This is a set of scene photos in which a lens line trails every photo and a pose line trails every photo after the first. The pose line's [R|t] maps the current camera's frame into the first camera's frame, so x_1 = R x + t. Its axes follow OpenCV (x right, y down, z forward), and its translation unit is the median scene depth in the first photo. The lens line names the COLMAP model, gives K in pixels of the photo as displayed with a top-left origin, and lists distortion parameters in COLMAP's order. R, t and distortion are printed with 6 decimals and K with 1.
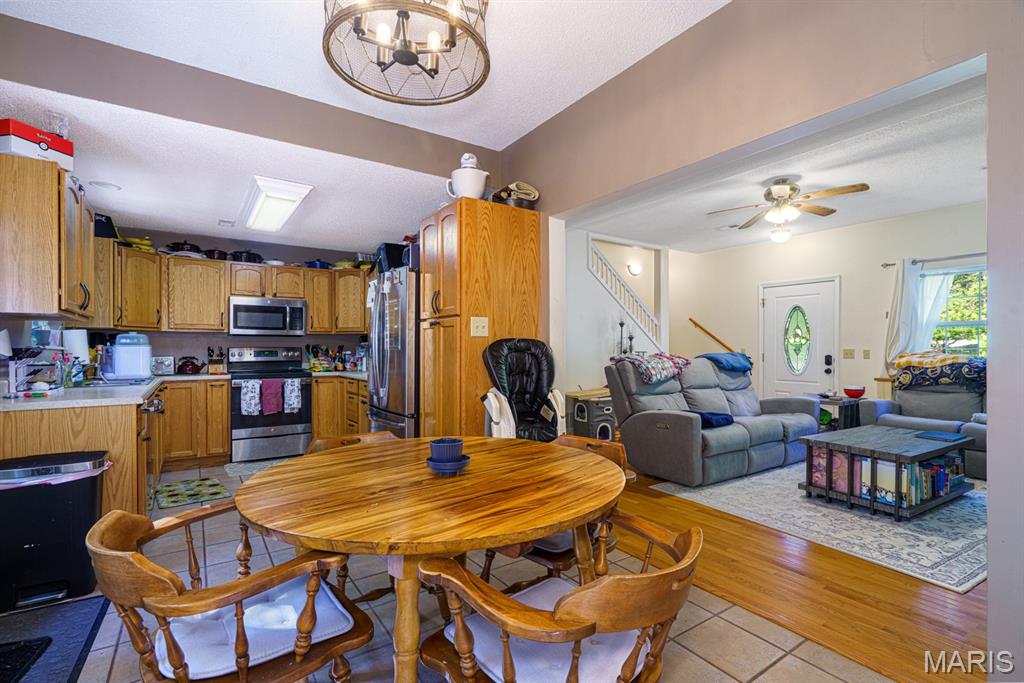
lens RADIAL K [[465.2, 0, 514.8], [0, 465.2, 347.3], [0, 0, 1]] dist [0.001012, 0.000100]
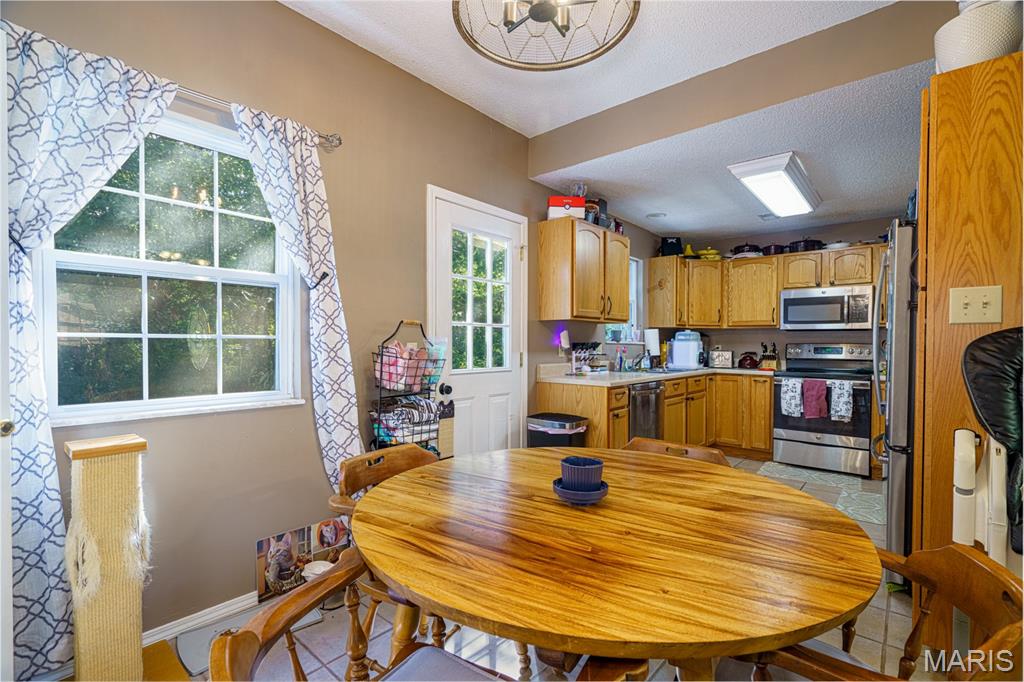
lens RADIAL K [[465.2, 0, 514.8], [0, 465.2, 346.8], [0, 0, 1]] dist [0.001012, 0.000100]
pose [[0.262532, 0.009832, -0.964873, 0.187856], [-0.003464, 0.999951, 0.009247, 0.000461], [0.964917, 0.000915, 0.262553, 0.222540]]
